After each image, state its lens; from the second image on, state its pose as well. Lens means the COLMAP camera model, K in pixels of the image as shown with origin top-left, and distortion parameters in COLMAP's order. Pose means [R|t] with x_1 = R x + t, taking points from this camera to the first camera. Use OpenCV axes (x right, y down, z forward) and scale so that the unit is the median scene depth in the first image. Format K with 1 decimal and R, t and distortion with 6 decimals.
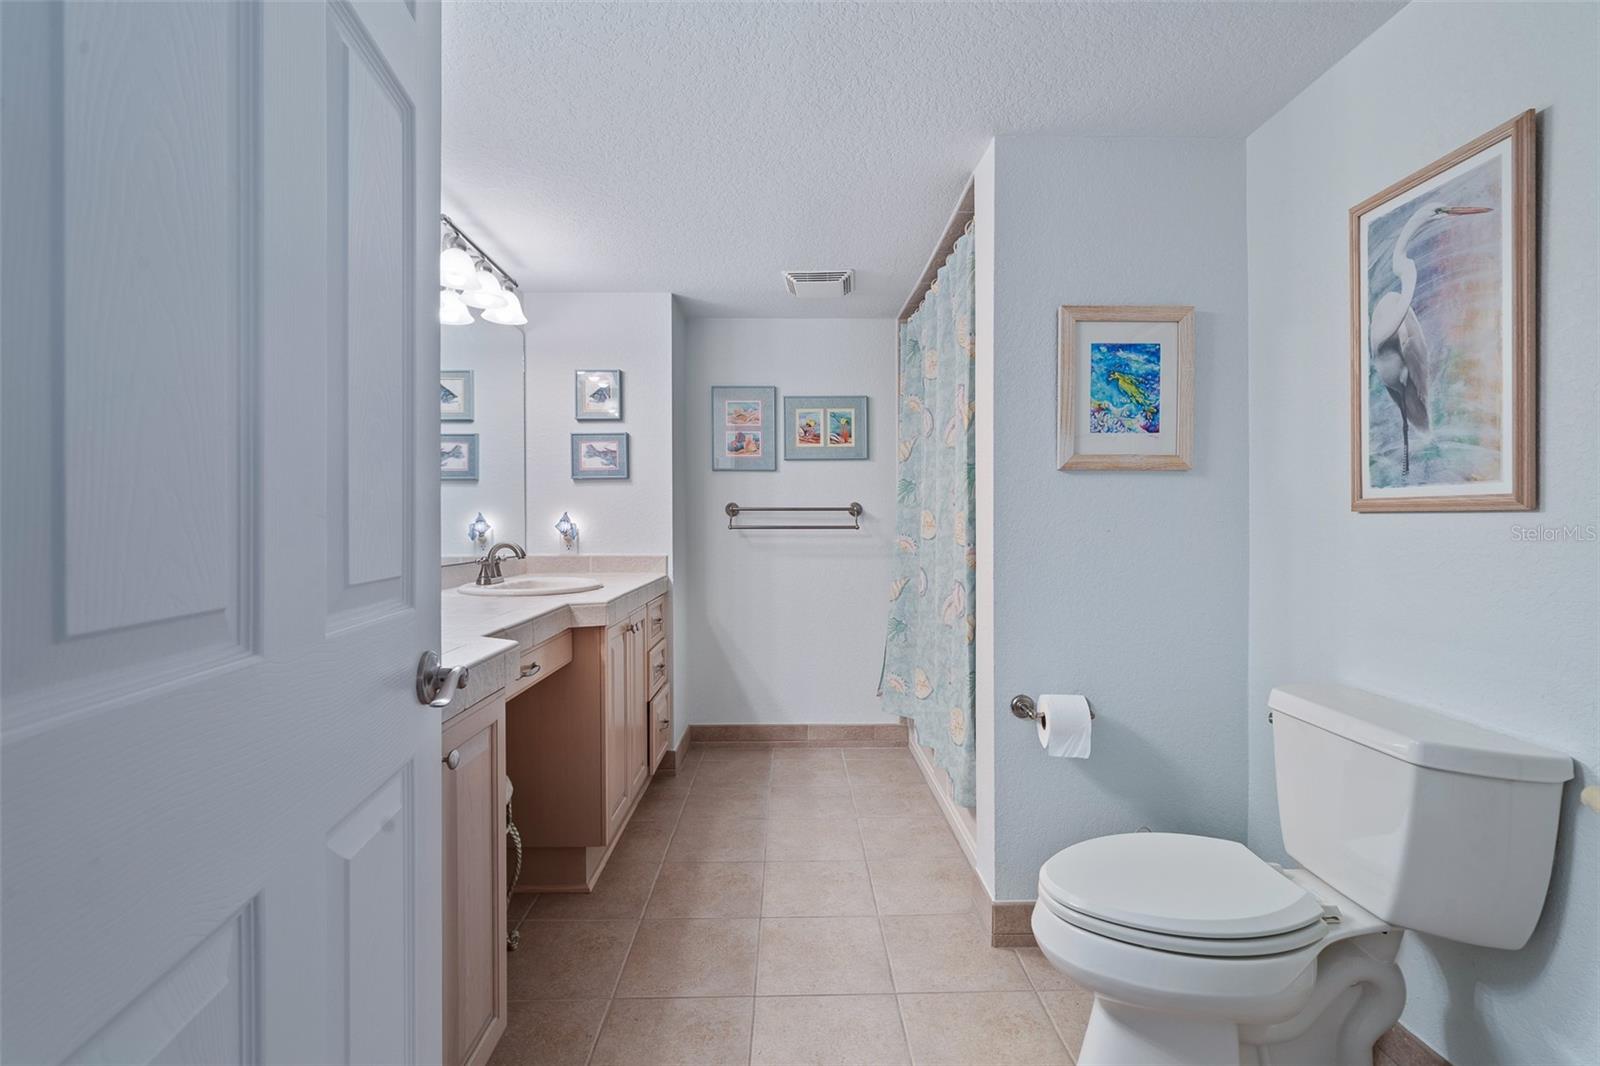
lens RADIAL K [[724.7, 0, 813.5], [0, 724.7, 515.6], [0, 0, 1]] dist [-0.000710, 0.000085]
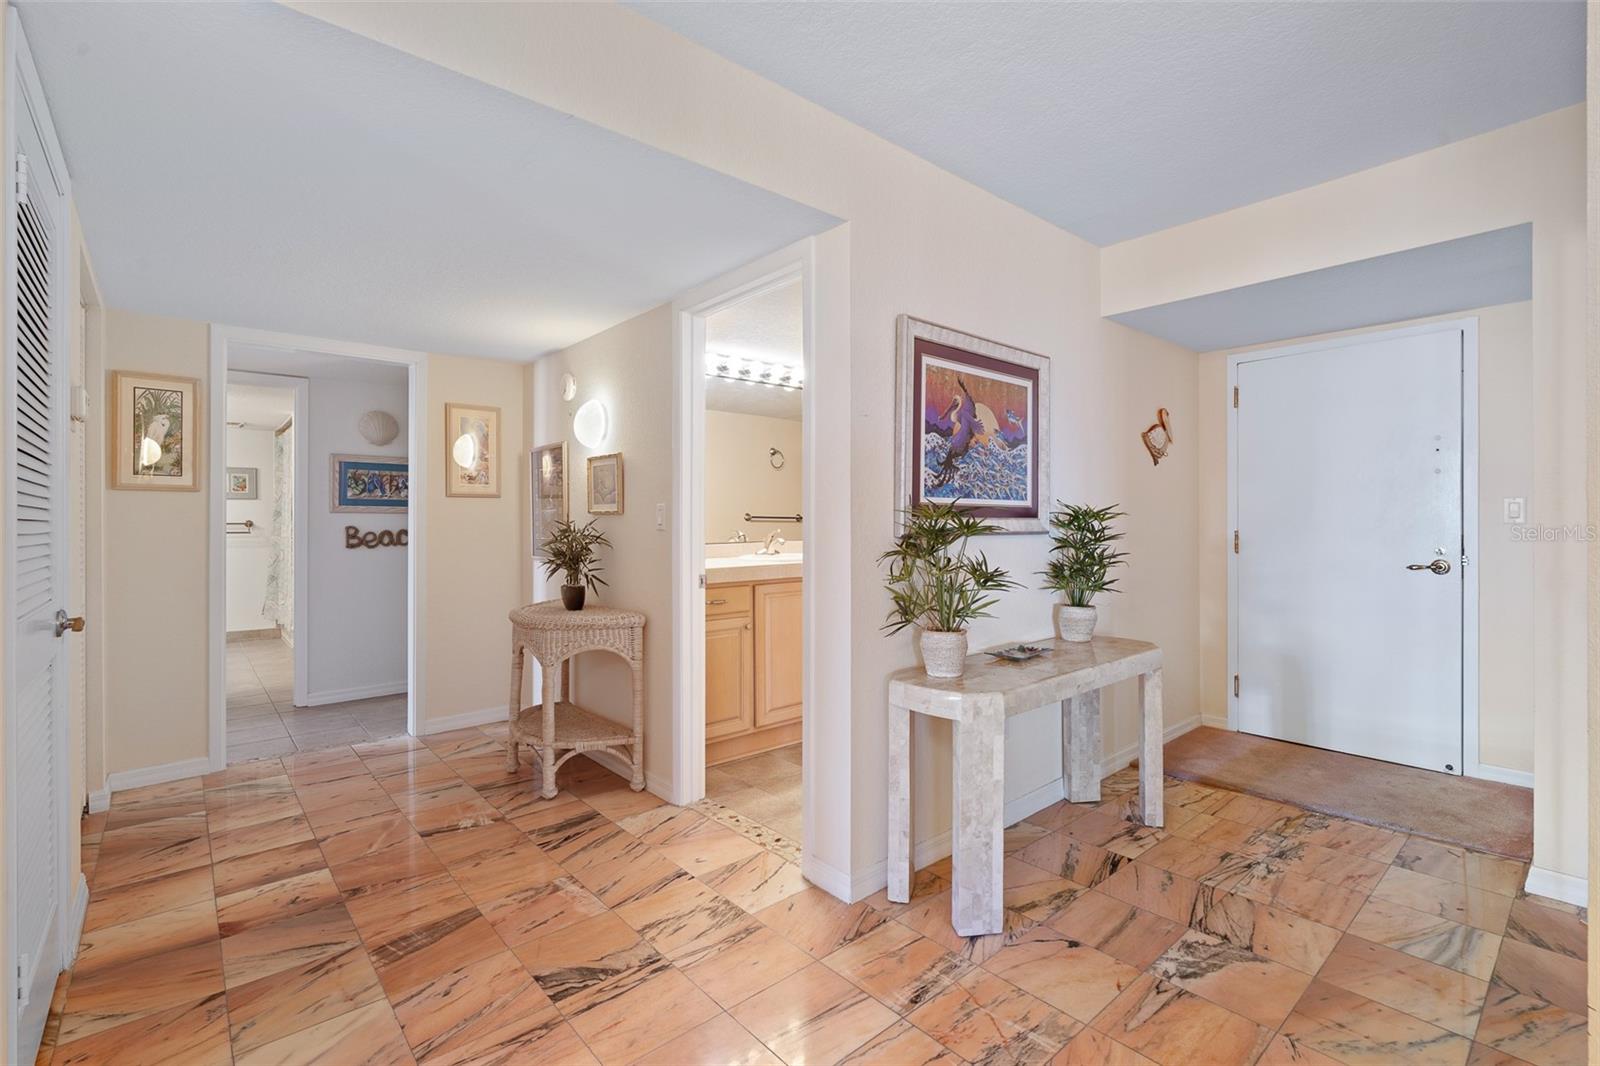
lens RADIAL K [[724.7, 0, 813.5], [0, 724.7, 515.6], [0, 0, 1]] dist [-0.000710, 0.000085]
pose [[0.770088, 0.001305, 0.637937, -0.021476], [-0.000144, 0.999998, -0.001872, -0.031650], [-0.637938, 0.001350, 0.770087, -1.805864]]
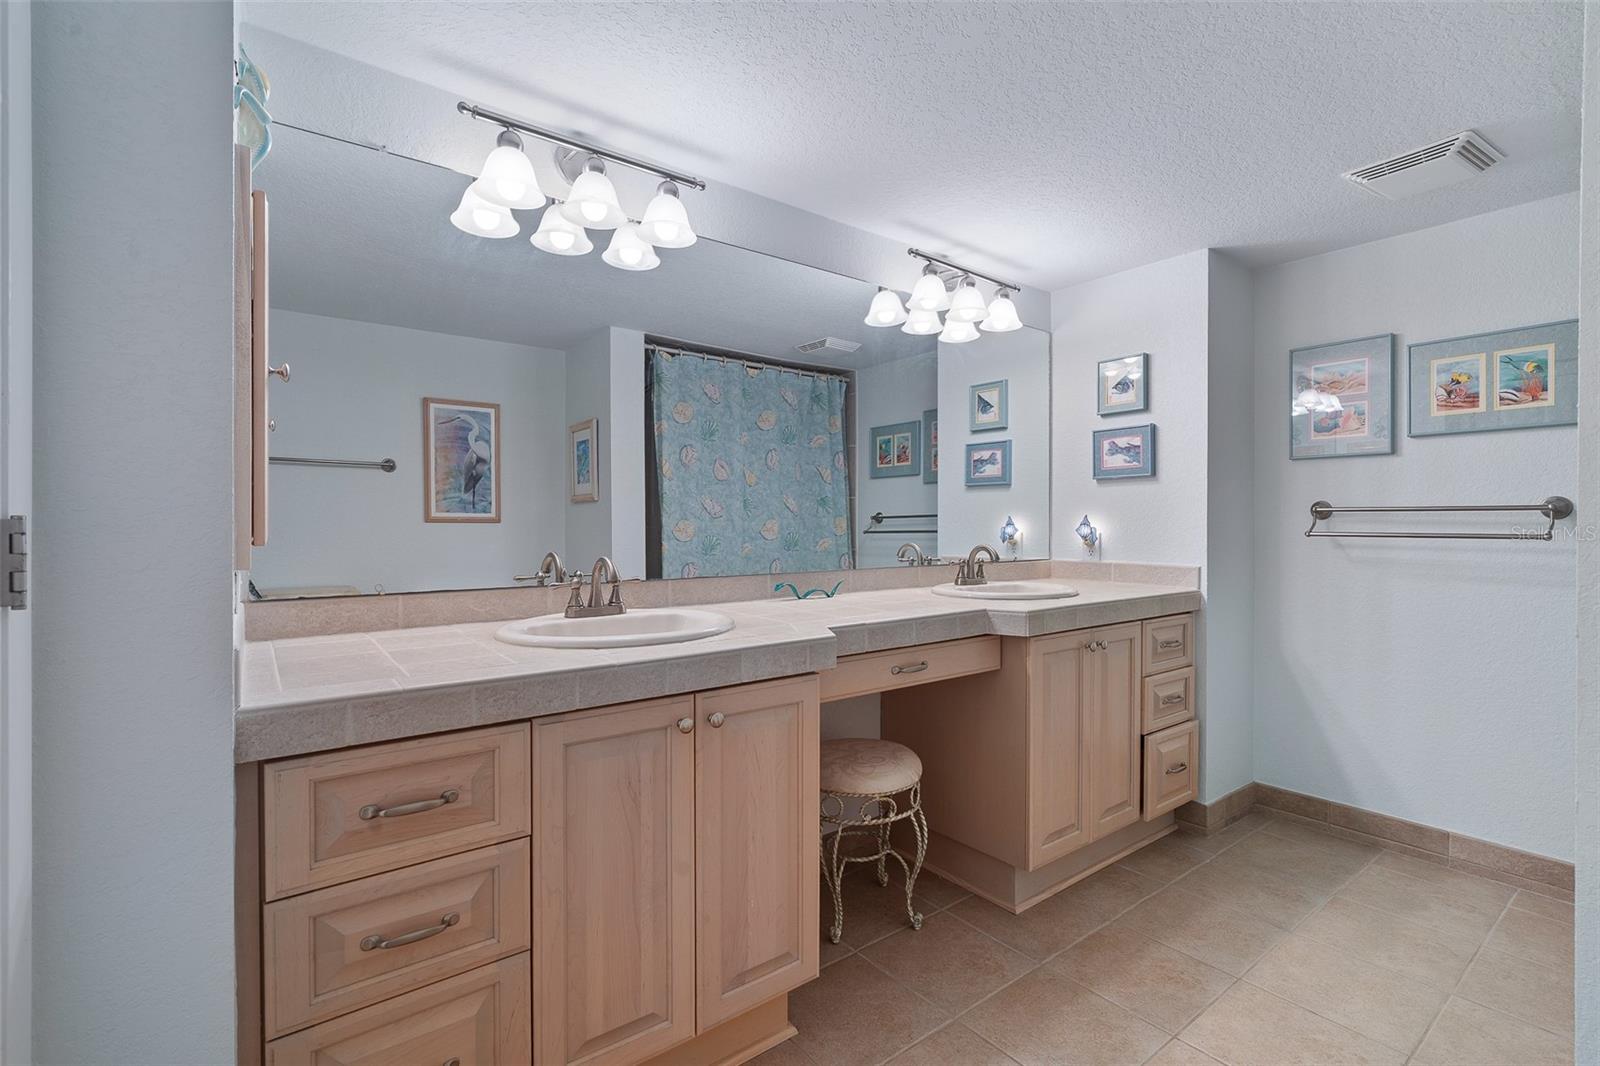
lens RADIAL K [[739.1, 0, 797.8], [0, 739.1, 518.8], [0, 0, 1]] dist [-0.000328, 0.000009]
pose [[0.588716, -0.001037, -0.808340, 0.210575], [0.003143, 0.999995, 0.001006, -0.002409], [0.808334, -0.003133, 0.588716, 0.132148]]
